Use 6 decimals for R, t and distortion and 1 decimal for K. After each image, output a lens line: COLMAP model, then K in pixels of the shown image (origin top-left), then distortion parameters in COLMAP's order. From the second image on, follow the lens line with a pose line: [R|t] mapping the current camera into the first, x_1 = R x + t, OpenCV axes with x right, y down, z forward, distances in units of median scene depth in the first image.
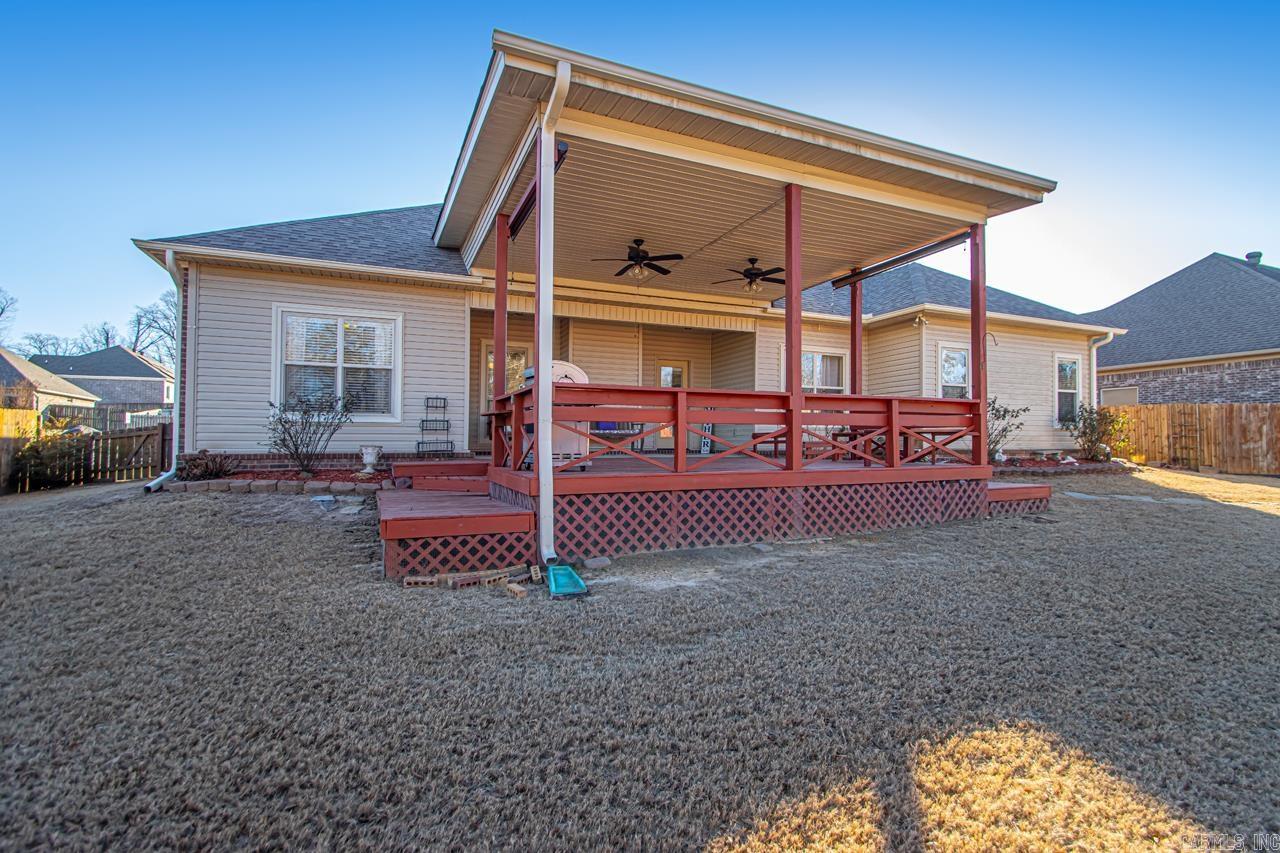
lens RADIAL K [[569.0, 0, 676.0], [0, 569.0, 423.1], [0, 0, 1]] dist [0.010807, -0.018004]
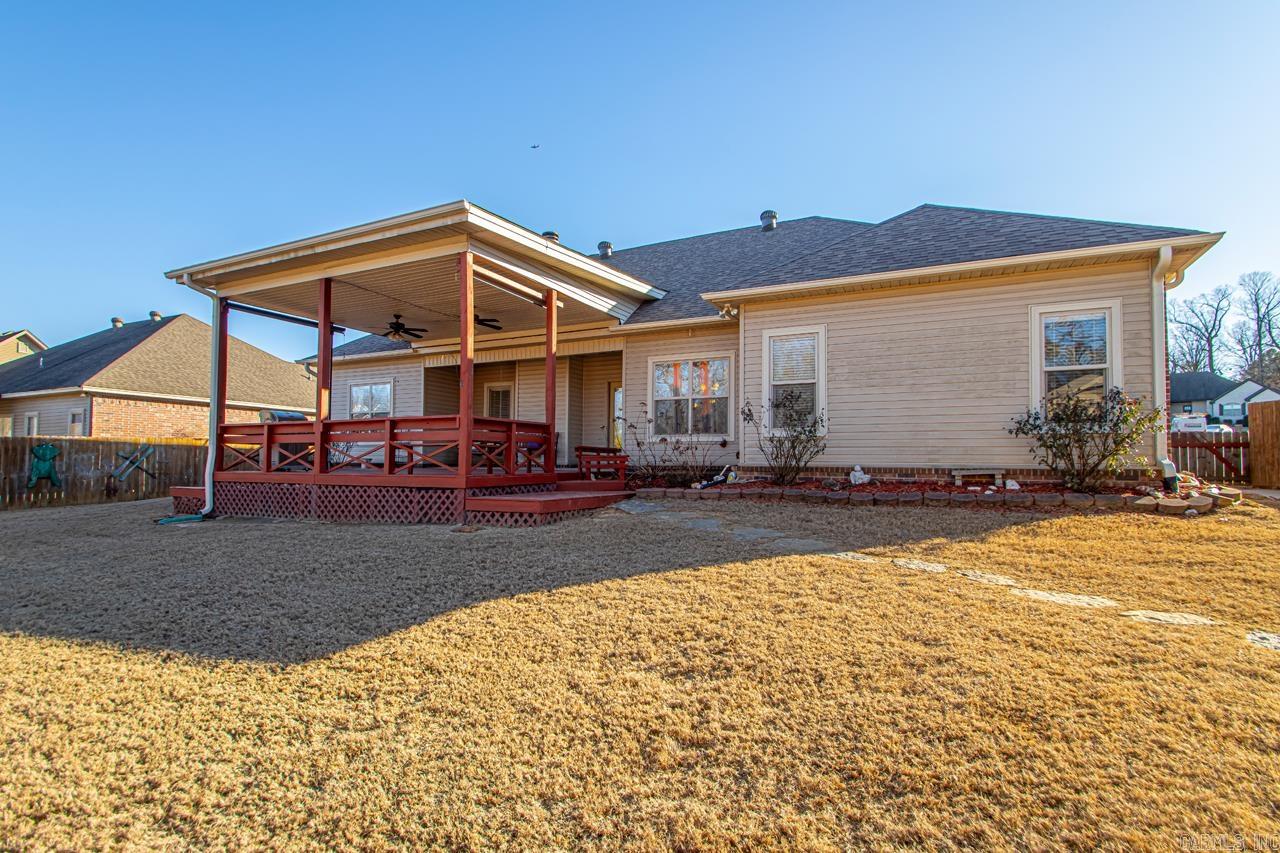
lens RADIAL K [[598.5, 0, 627.1], [0, 598.5, 428.2], [0, 0, 1]] dist [0.014044, -0.015896]
pose [[0.652755, -0.039432, -0.756542, 1.882885], [0.021112, 0.999203, -0.033864, 0.034464], [0.757275, 0.006133, 0.653068, 0.592694]]
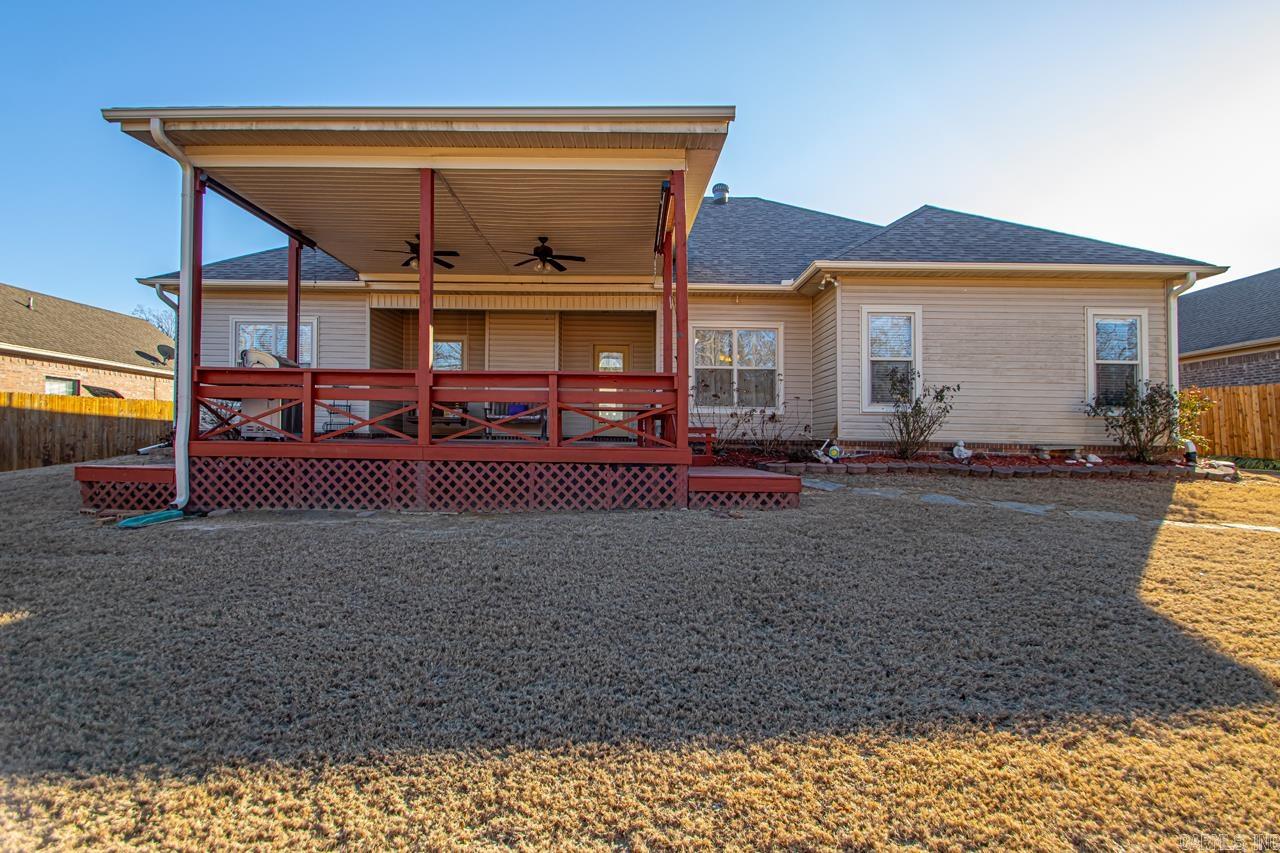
lens RADIAL K [[610.4, 0, 646.6], [0, 610.4, 424.9], [0, 0, 1]] dist [0.013977, -0.017871]
pose [[0.906663, 0.006624, -0.421803, 1.041397], [-0.003079, 0.999954, 0.009085, 0.033902], [0.421844, -0.006938, 0.906642, 0.159839]]
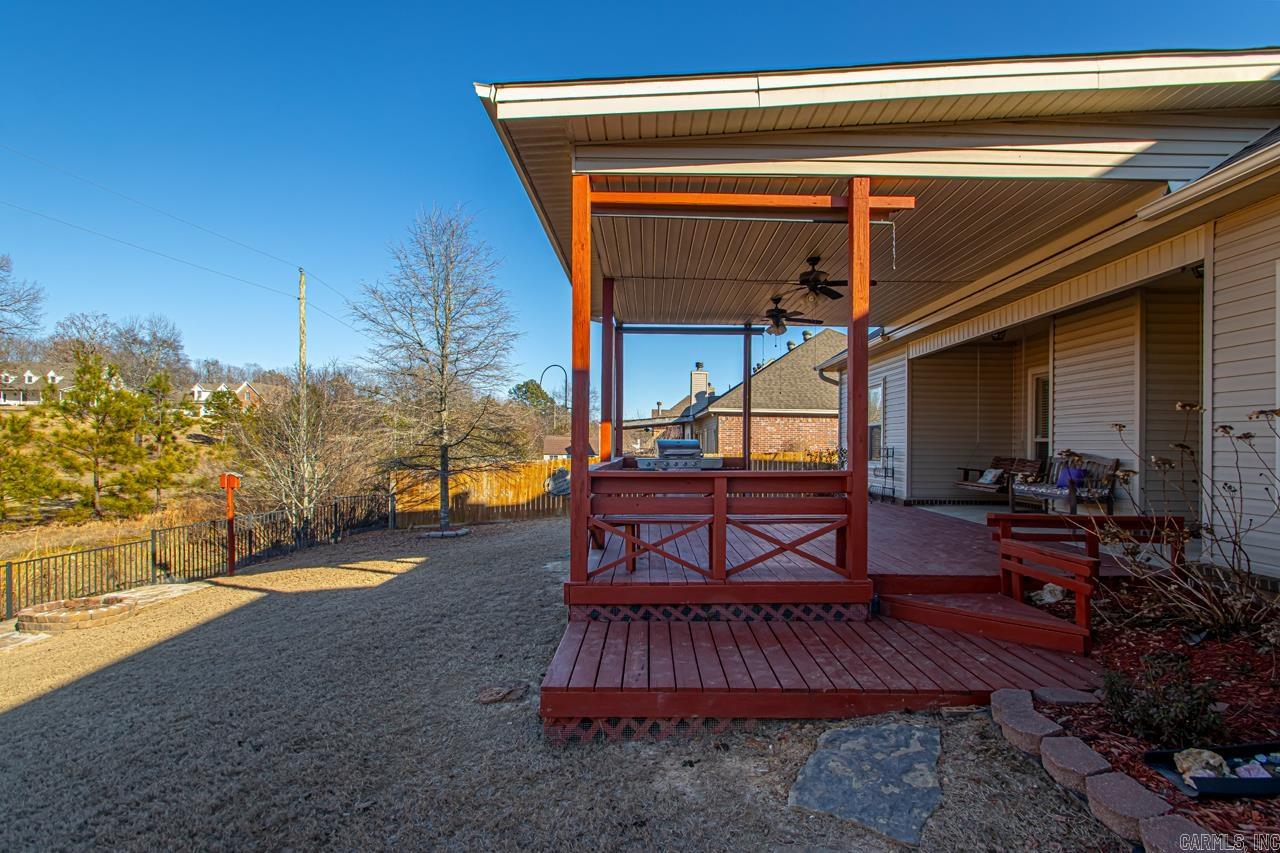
lens RADIAL K [[610.4, 0, 646.6], [0, 610.4, 424.9], [0, 0, 1]] dist [0.013977, -0.017871]
pose [[-0.369844, -0.039703, -0.928245, 1.298410], [0.014710, 0.998711, -0.048578, -0.065416], [0.928977, -0.031620, -0.368783, 1.569876]]
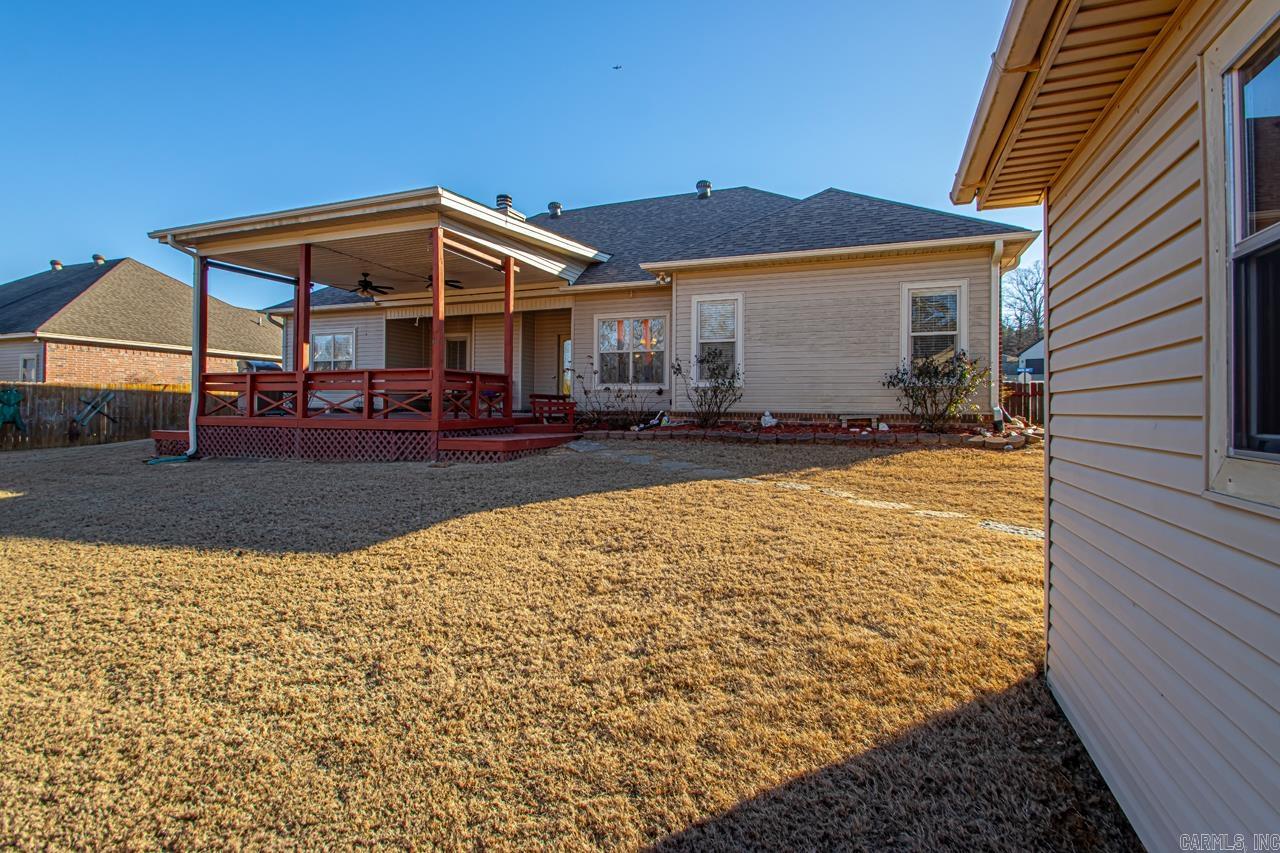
lens RADIAL K [[591.6, 0, 624.6], [0, 591.6, 385.7], [0, 0, 1]] dist [0.001648, -0.000523]
pose [[0.715558, -0.020128, -0.698263, 2.064418], [0.018106, 0.999783, -0.010265, 0.022534], [0.698318, -0.005297, 0.715768, 0.428191]]
